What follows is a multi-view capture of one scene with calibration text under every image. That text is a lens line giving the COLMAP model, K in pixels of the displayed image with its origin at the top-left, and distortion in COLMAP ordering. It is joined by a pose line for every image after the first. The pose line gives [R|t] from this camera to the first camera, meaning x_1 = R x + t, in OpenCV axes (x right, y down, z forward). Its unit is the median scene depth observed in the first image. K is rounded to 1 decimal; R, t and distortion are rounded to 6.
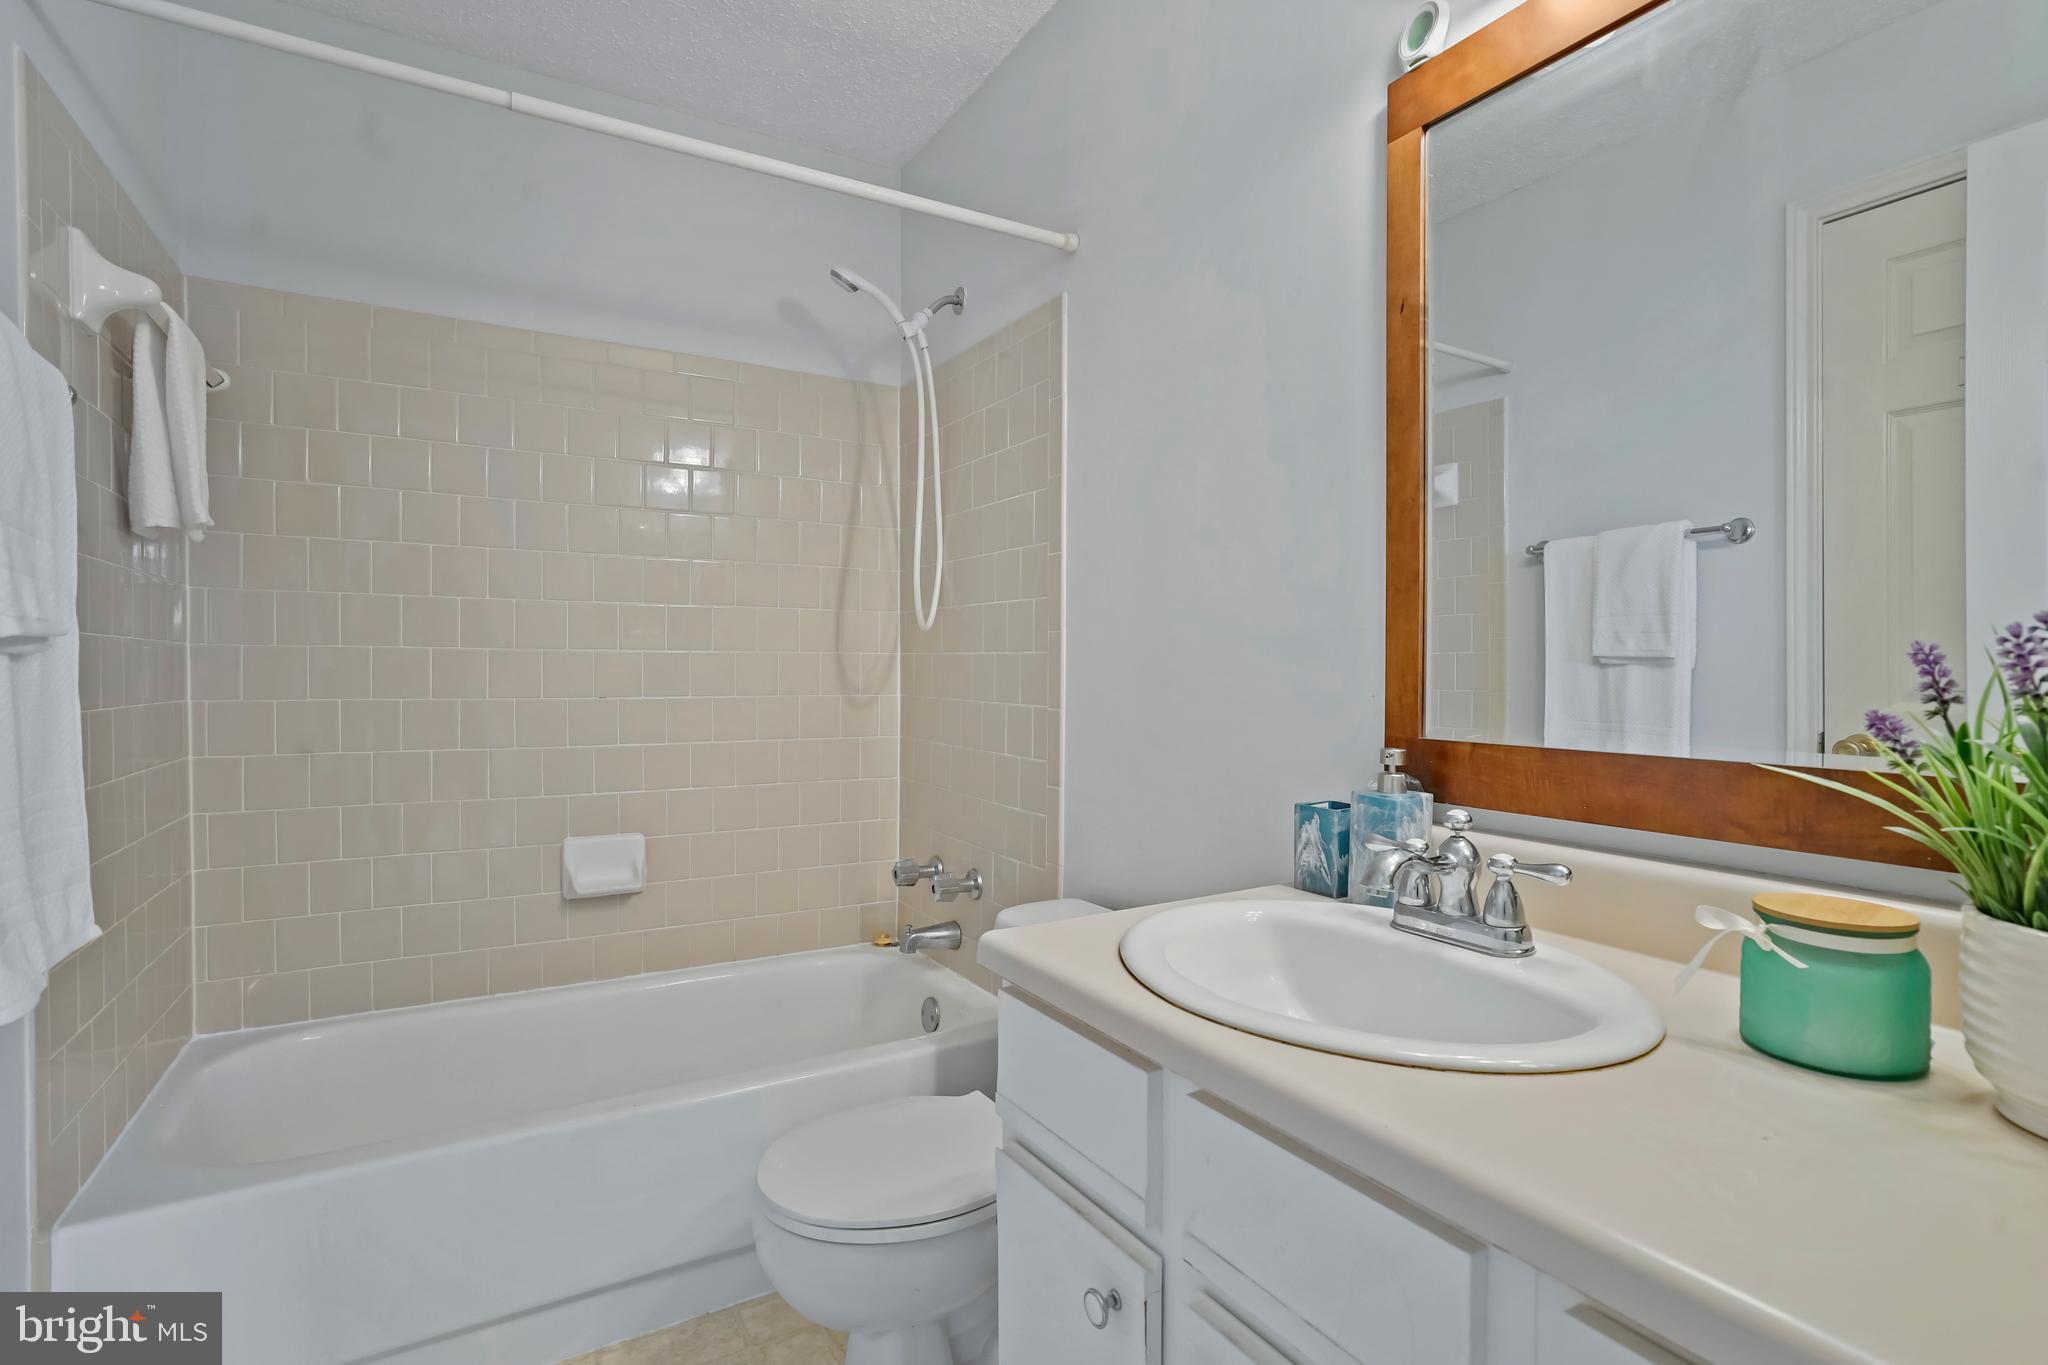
lens RADIAL K [[989.9, 0, 1024.0], [0, 989.9, 682.5], [0, 0, 1]] dist [-0.036864, 0.000581]
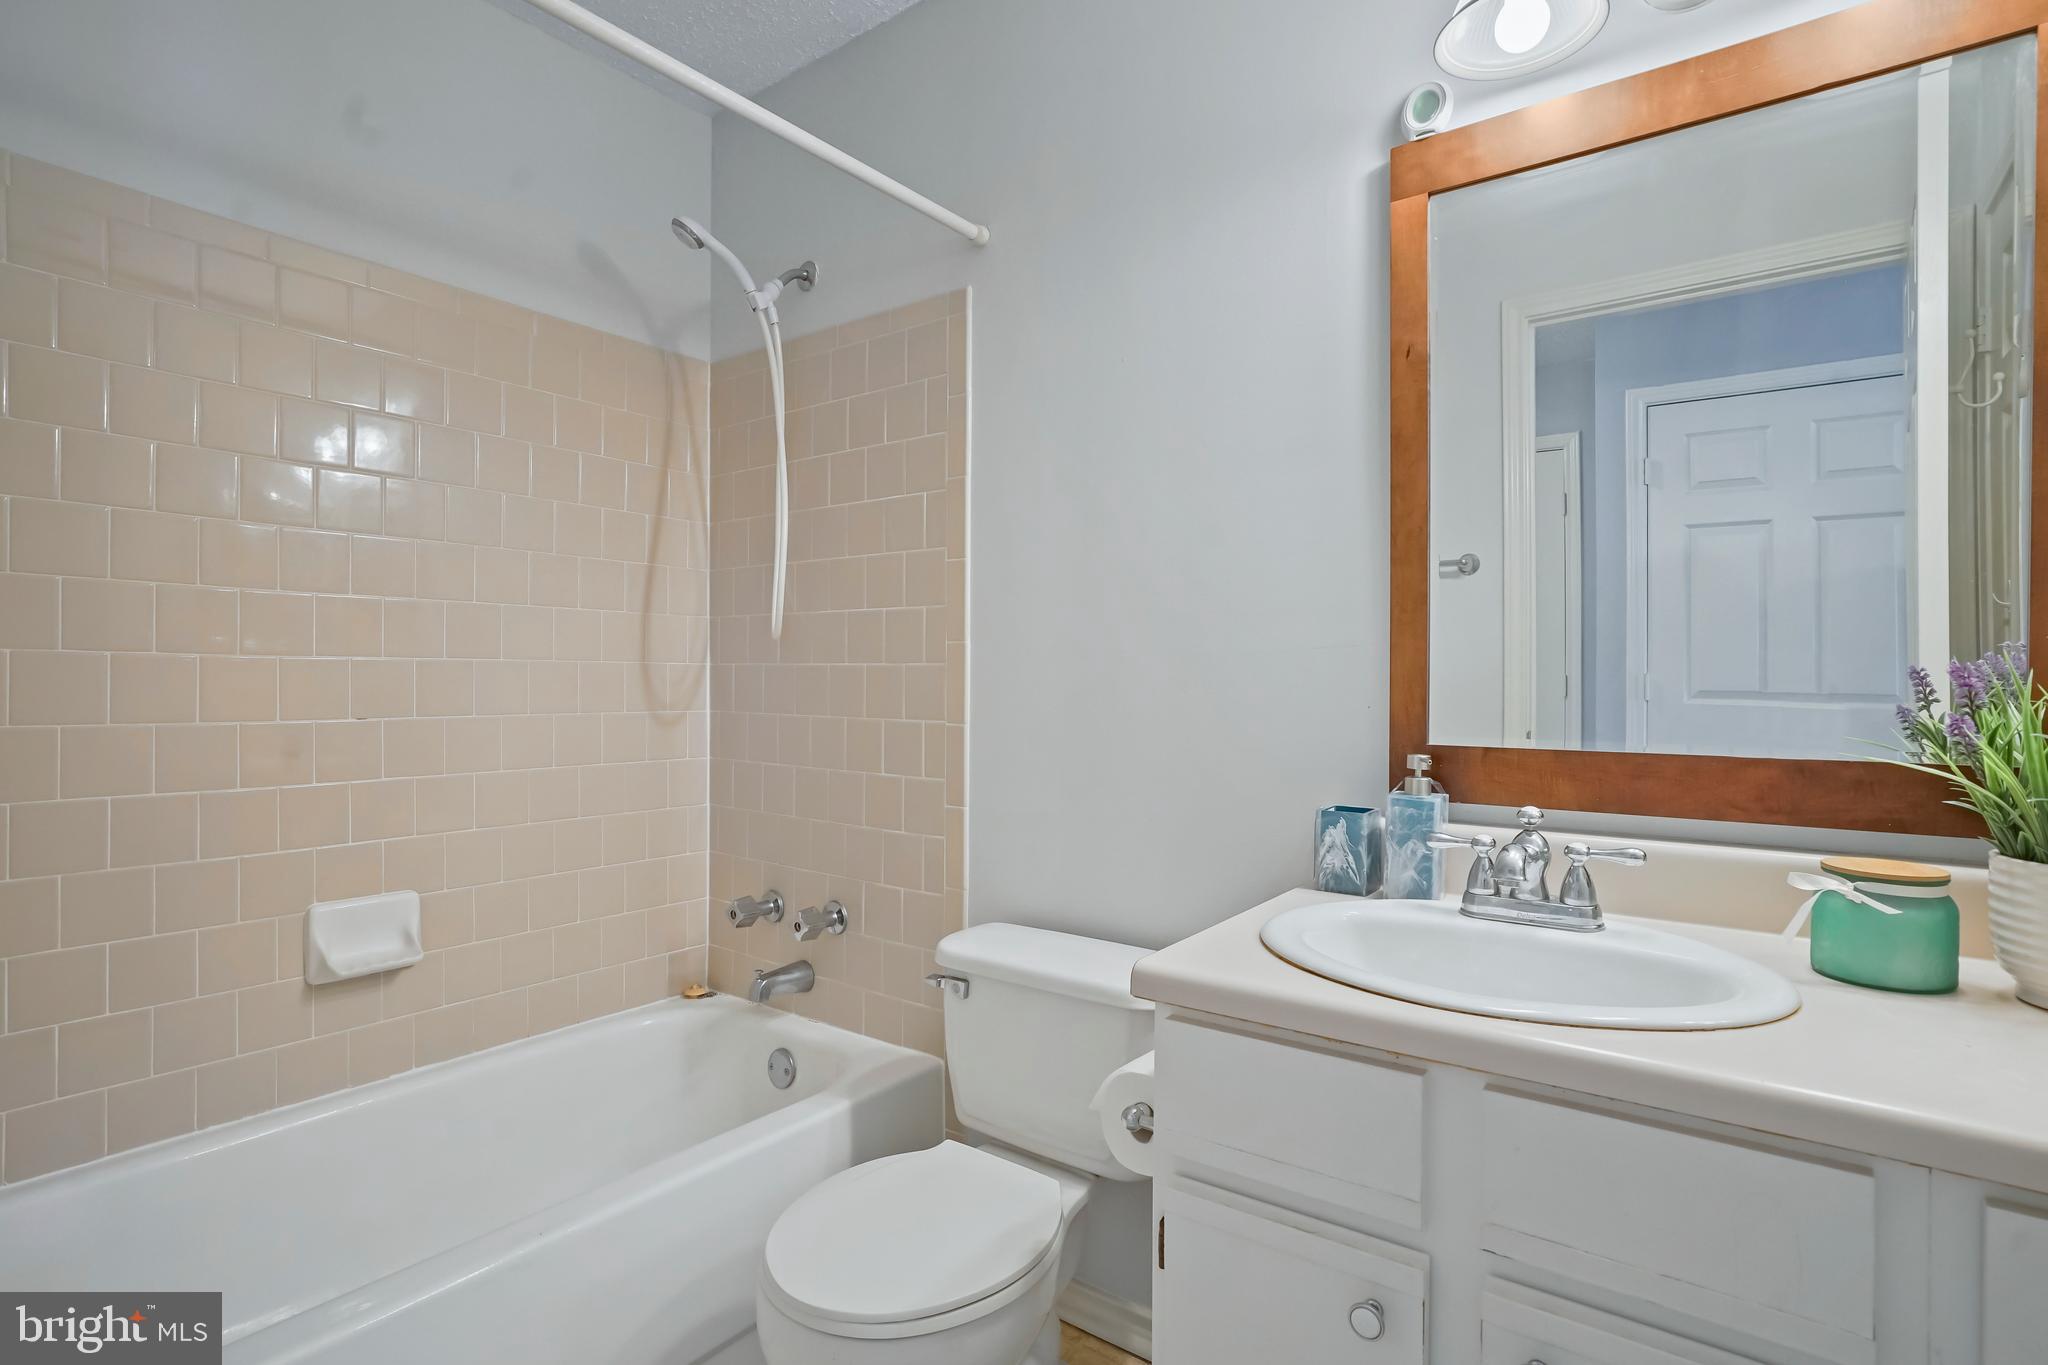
lens RADIAL K [[1014.4, 0, 1014.2], [0, 1014.4, 683.5], [0, 0, 1]] dist [-0.053492, 0.028473]
pose [[0.921894, -0.002674, 0.387434, -0.313905], [0.006090, 0.999953, -0.007590, -0.004233], [-0.387395, 0.009356, 0.921866, 0.092879]]
